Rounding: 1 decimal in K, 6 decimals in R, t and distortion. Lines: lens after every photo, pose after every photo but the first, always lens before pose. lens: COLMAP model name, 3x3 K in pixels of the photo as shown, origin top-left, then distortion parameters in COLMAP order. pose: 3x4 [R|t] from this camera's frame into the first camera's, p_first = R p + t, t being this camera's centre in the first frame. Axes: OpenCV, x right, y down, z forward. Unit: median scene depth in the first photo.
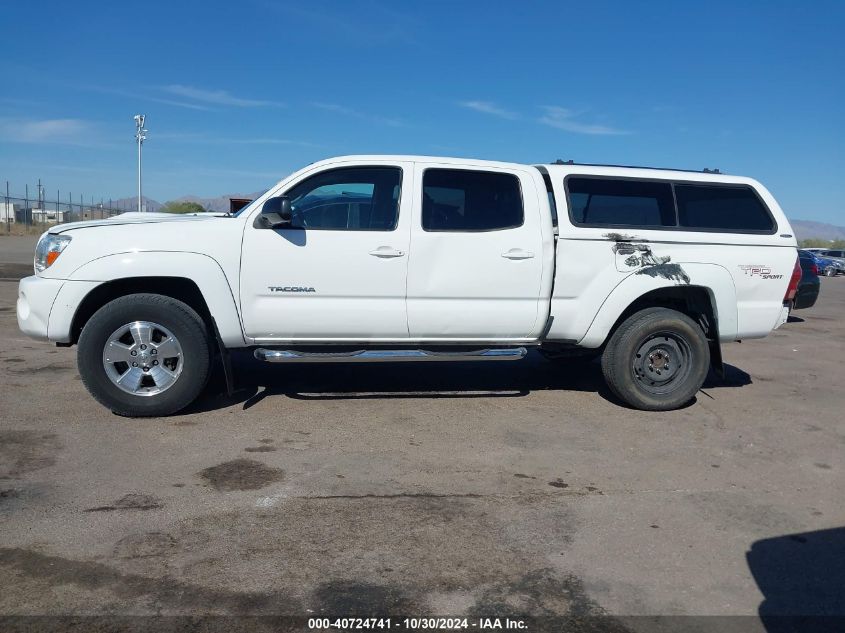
lens RADIAL K [[664.5, 0, 422.5], [0, 664.5, 316.5], [0, 0, 1]] dist [0.085766, -0.053831]
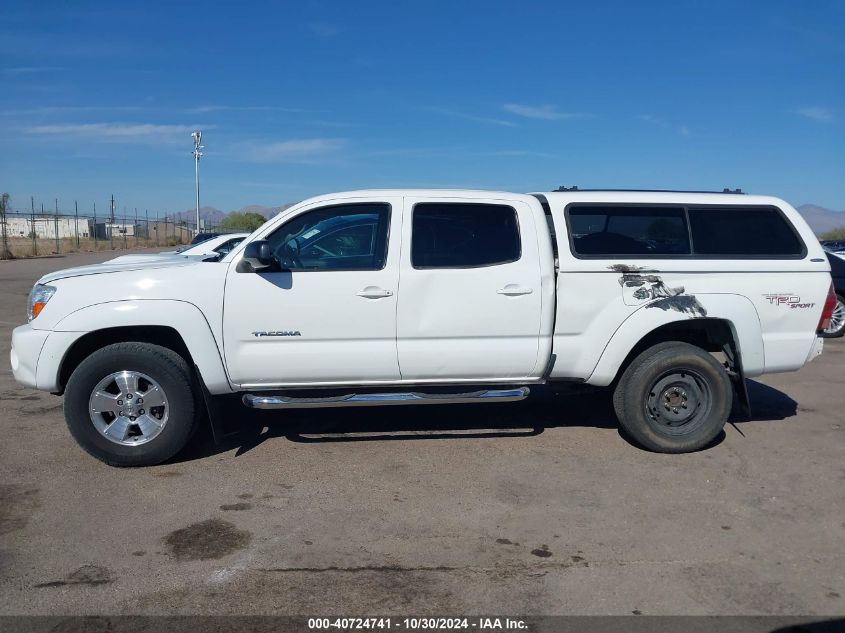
lens RADIAL K [[664.5, 0, 422.5], [0, 664.5, 316.5], [0, 0, 1]] dist [0.085766, -0.053831]
pose [[0.996277, -0.020227, -0.083798, 0.094801], [0.019502, 0.999765, -0.009469, -0.051793], [0.083969, 0.007800, 0.996438, 0.050873]]
